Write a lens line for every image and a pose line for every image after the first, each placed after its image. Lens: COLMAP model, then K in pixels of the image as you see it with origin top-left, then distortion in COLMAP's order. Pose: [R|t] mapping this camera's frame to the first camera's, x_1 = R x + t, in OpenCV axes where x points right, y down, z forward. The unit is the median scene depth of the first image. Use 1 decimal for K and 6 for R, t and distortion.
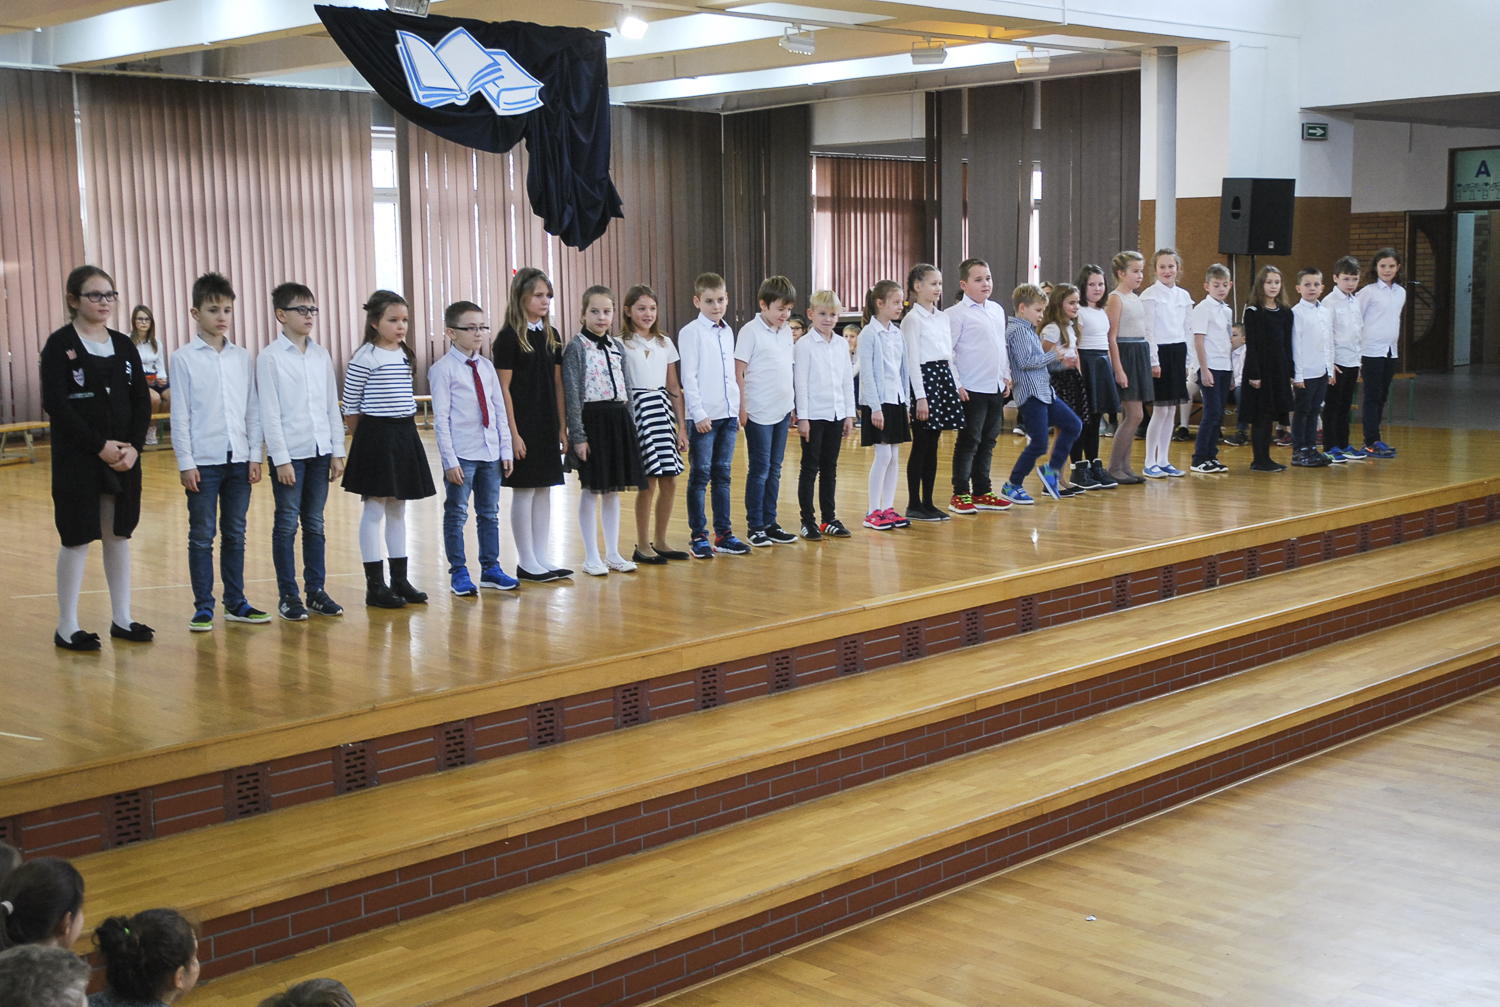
lens RADIAL K [[1987.6, 0, 771.7], [0, 1987.6, 469.9], [0, 0, 1]] dist [0.063158, 0.000000]
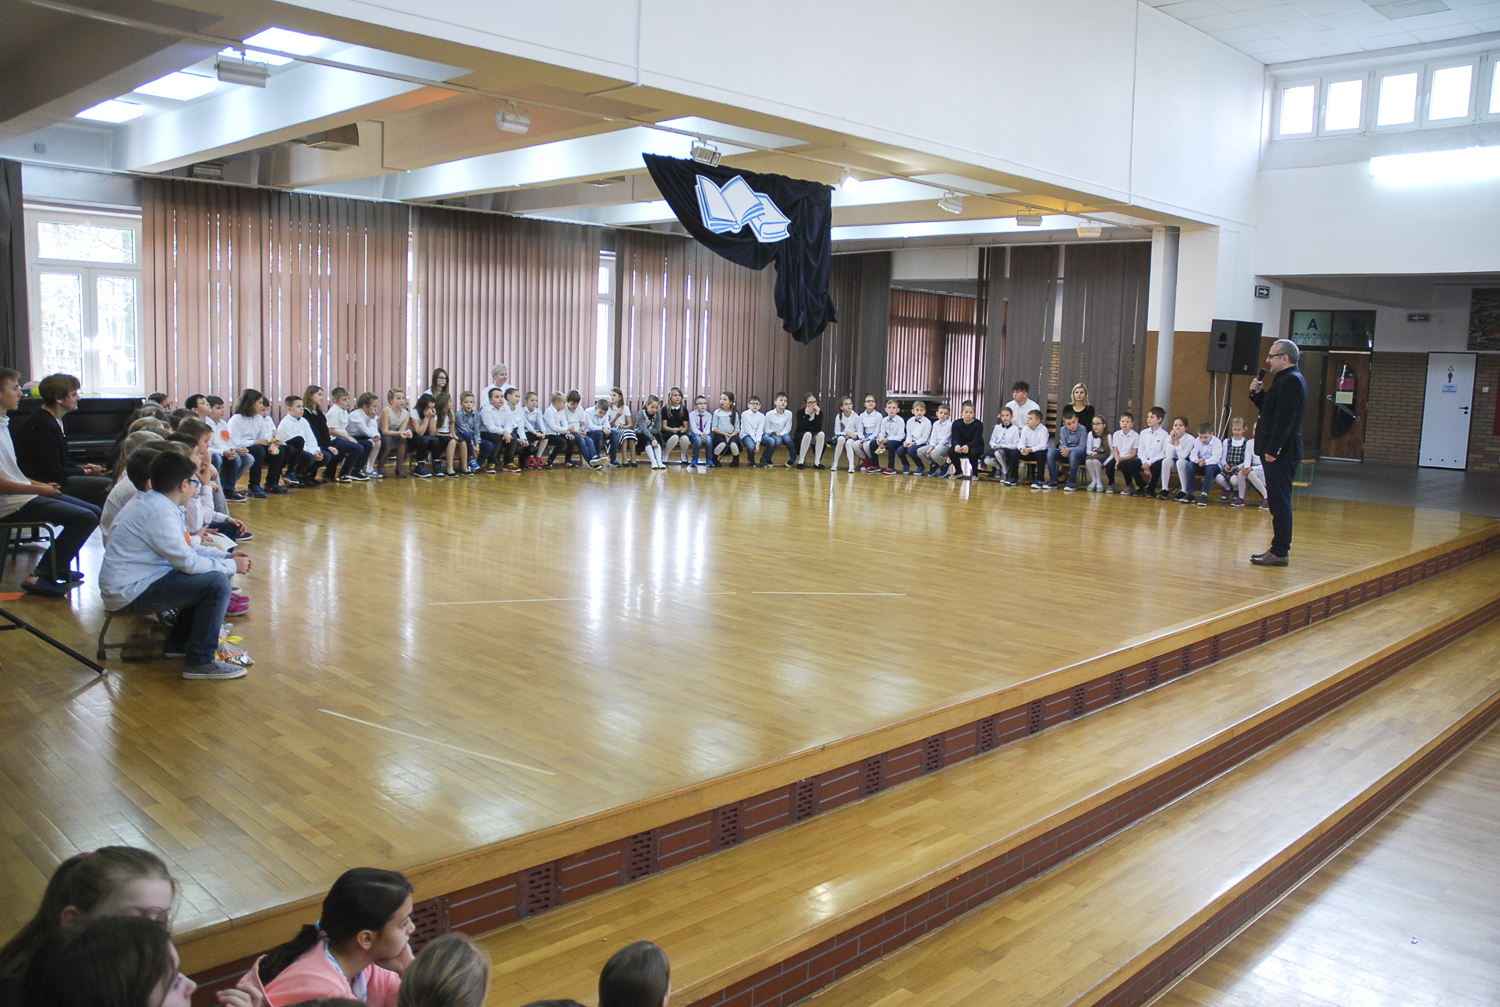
lens RADIAL K [[1233.4, 0, 776.8], [0, 1233.4, 503.9], [0, 0, 1]] dist [-0.114587, 0.097896]
pose [[0.998447, 0.047120, 0.029711, -0.137250], [-0.047602, 0.998743, 0.015721, -0.015276], [-0.028933, -0.017111, 0.999435, 0.167318]]
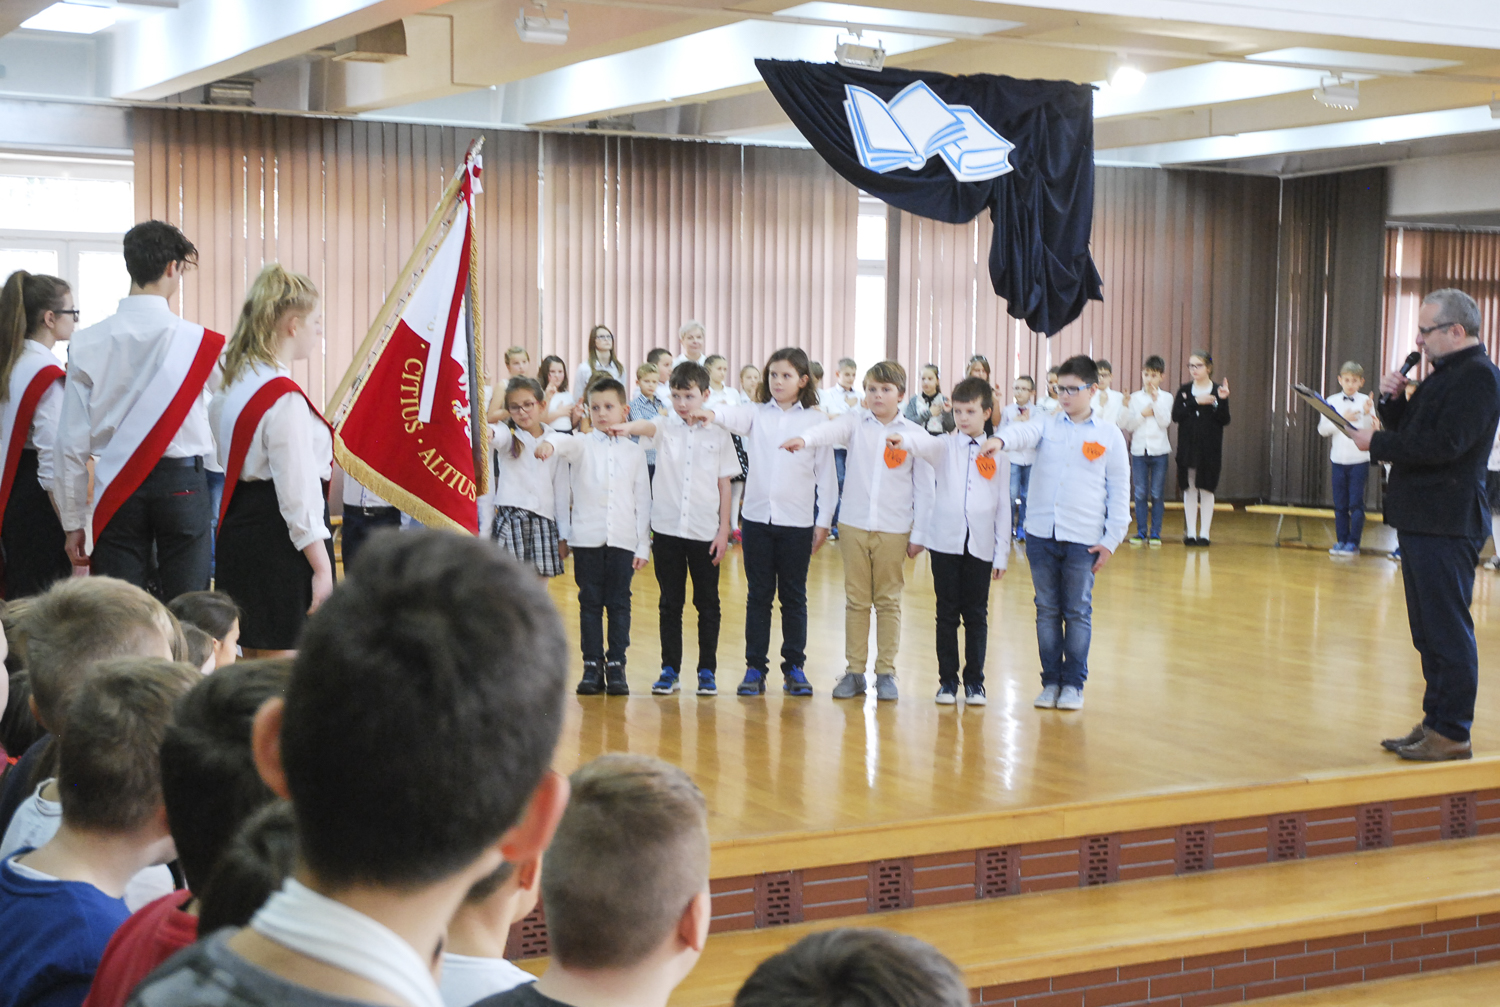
lens RADIAL K [[2324.4, 0, 770.2], [0, 2324.4, 507.9], [0, 0, 1]] dist [0.122668, 0.000000]
pose [[0.964586, 0.047321, -0.259490, 0.052842], [-0.056126, 0.998069, -0.026626, -0.003427], [0.257729, 0.040248, 0.965379, 0.001127]]
